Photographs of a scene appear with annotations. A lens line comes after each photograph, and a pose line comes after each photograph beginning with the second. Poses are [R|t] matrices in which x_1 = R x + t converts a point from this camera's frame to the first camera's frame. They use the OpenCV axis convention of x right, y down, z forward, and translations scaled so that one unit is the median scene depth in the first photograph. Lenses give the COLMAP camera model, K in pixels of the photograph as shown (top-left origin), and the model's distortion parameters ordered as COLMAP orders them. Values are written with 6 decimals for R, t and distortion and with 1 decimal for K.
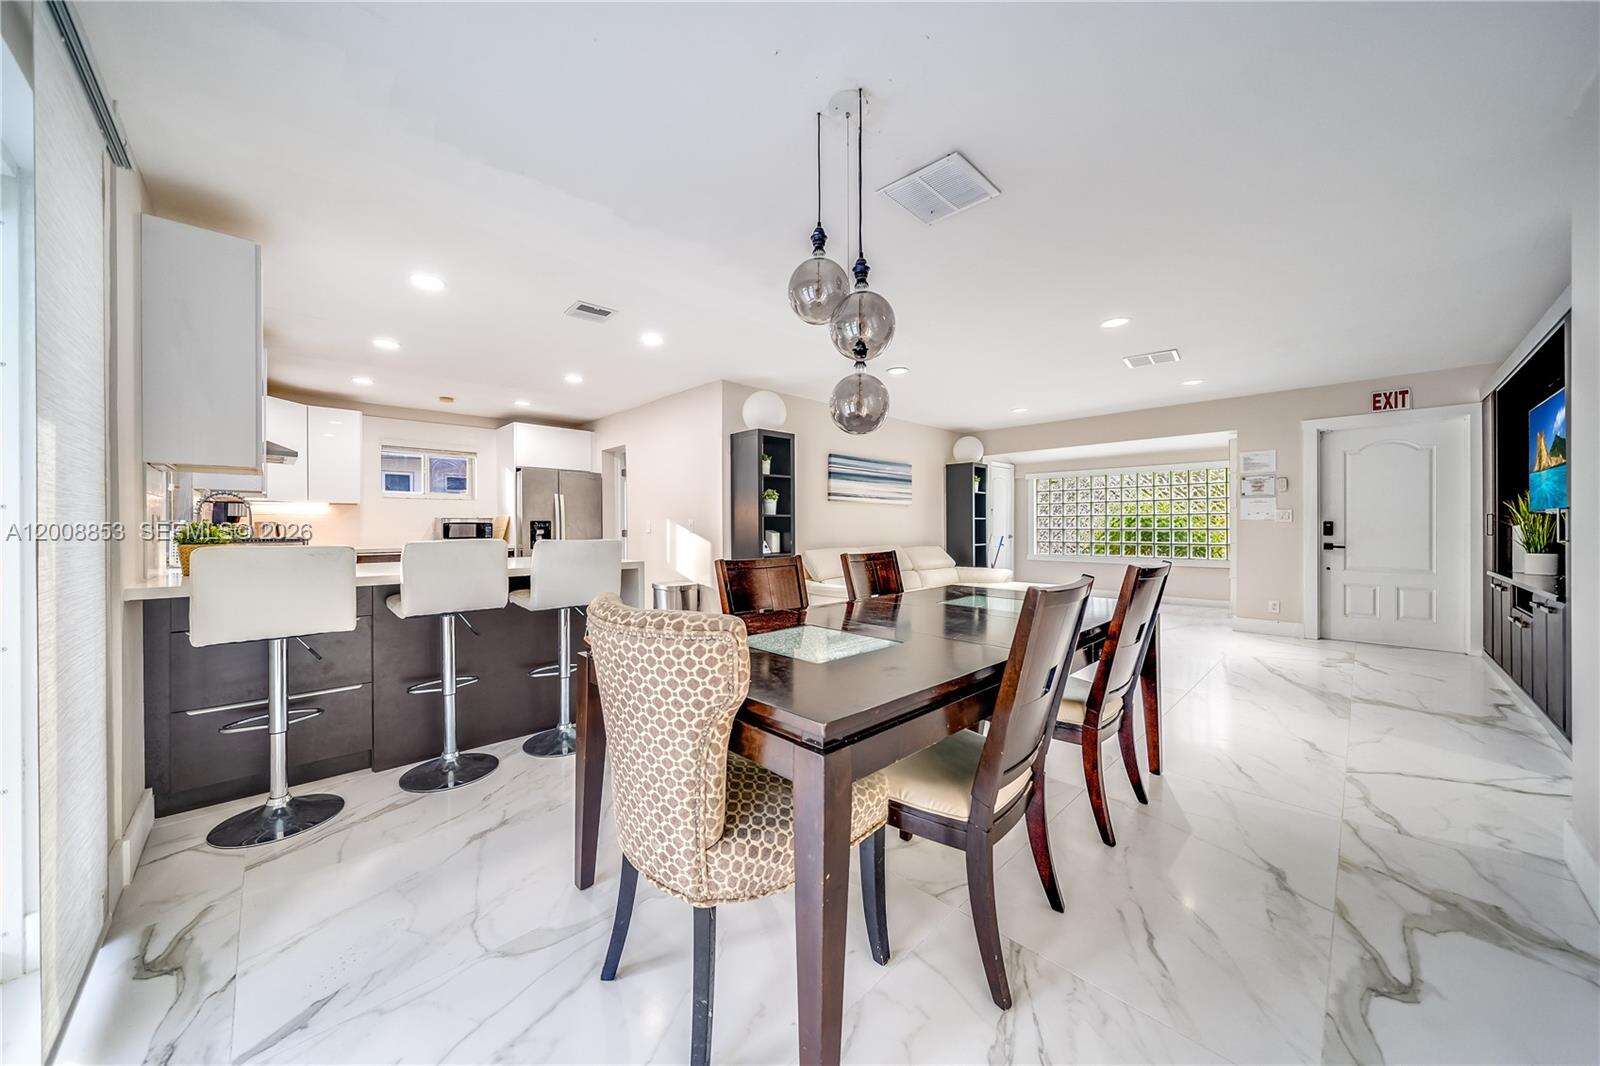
lens RADIAL K [[549.2, 0, 782.4], [0, 549.2, 525.8], [0, 0, 1]] dist [-0.002766, -0.000113]
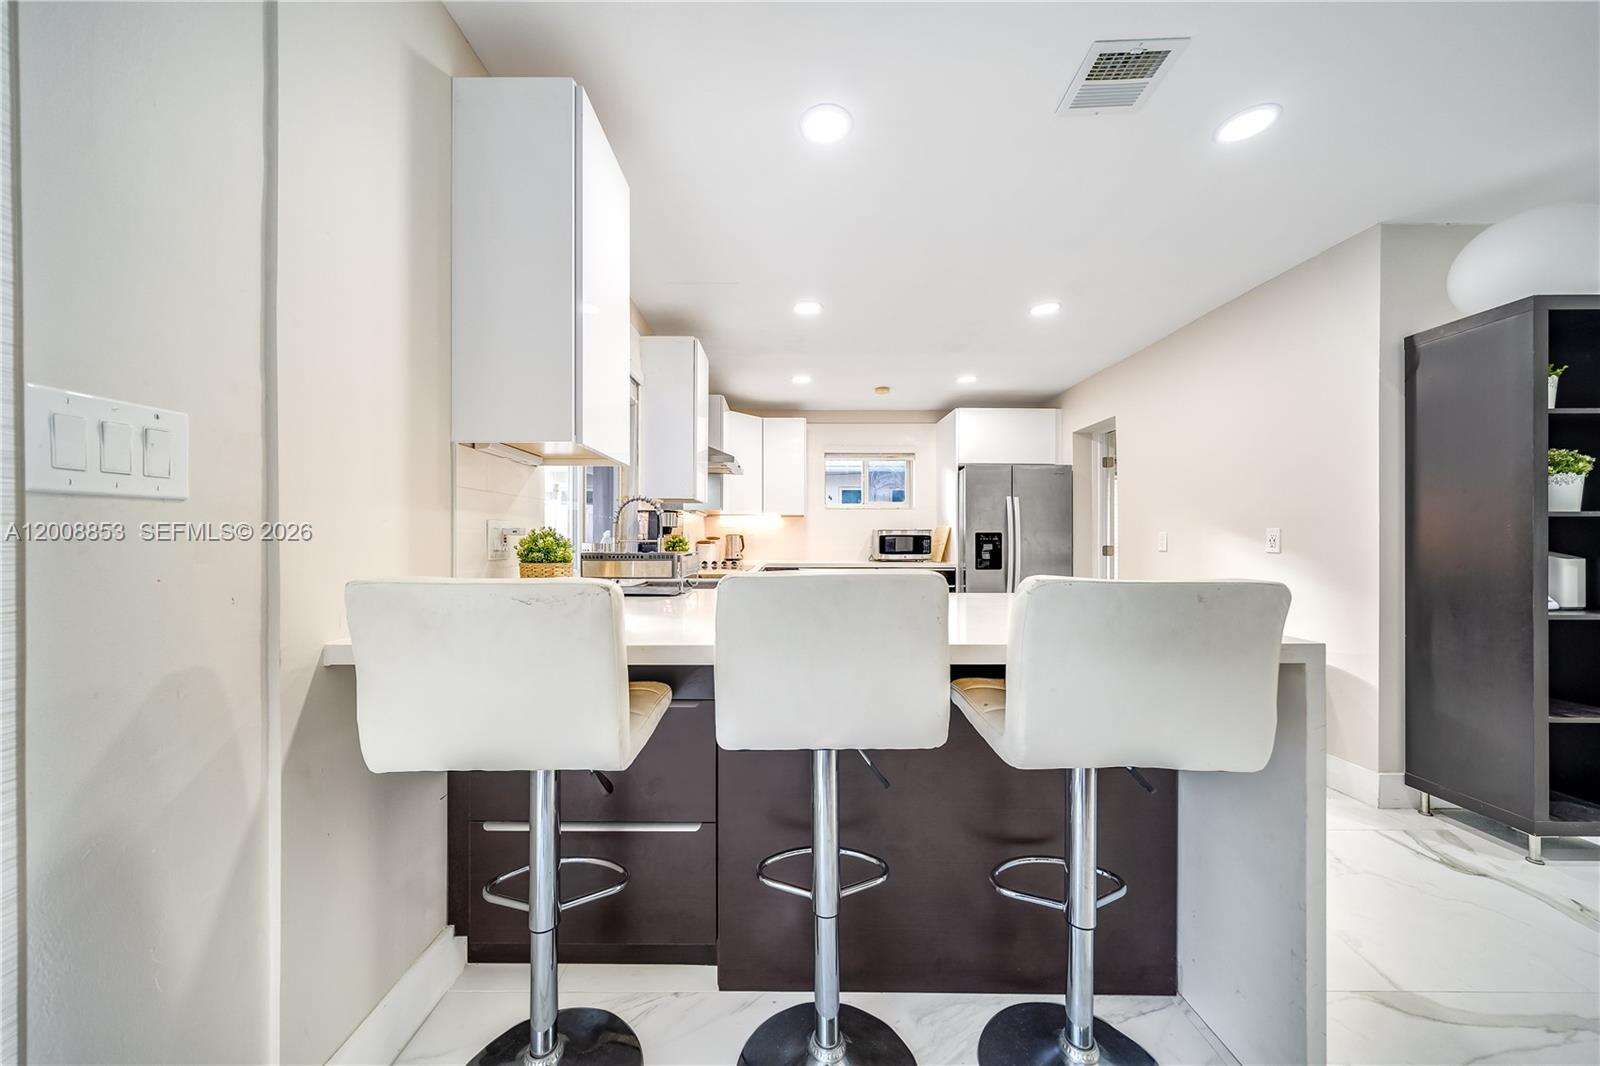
lens RADIAL K [[552.9, 0, 794.8], [0, 552.9, 544.1], [0, 0, 1]] dist [-0.000377, -0.000024]
pose [[0.743171, 0.007699, -0.669057, -0.130578], [-0.003721, 0.999966, 0.007374, 0.002225], [0.669091, -0.002991, 0.743174, 0.258211]]
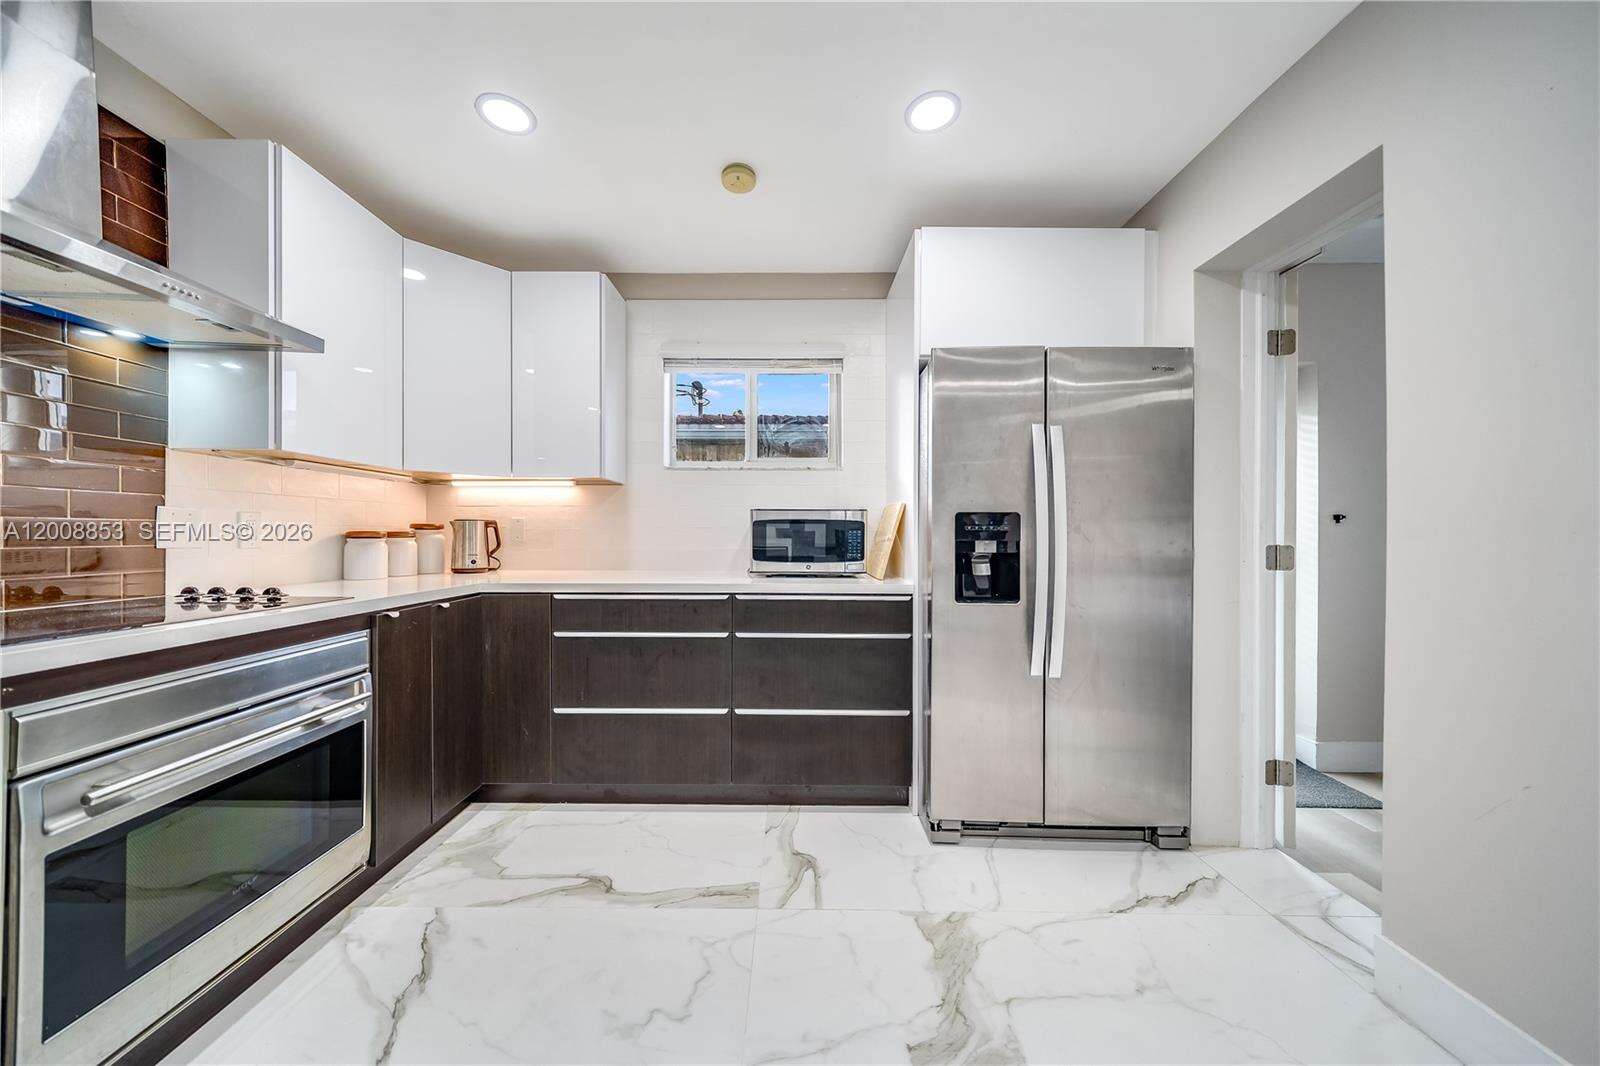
lens RADIAL K [[552.9, 0, 794.8], [0, 552.9, 544.1], [0, 0, 1]] dist [-0.000377, -0.000024]
pose [[0.729482, 0.012039, -0.683894, -0.312659], [-0.007447, 0.999926, 0.009660, 0.007126], [0.683959, -0.001954, 0.729518, 0.713085]]
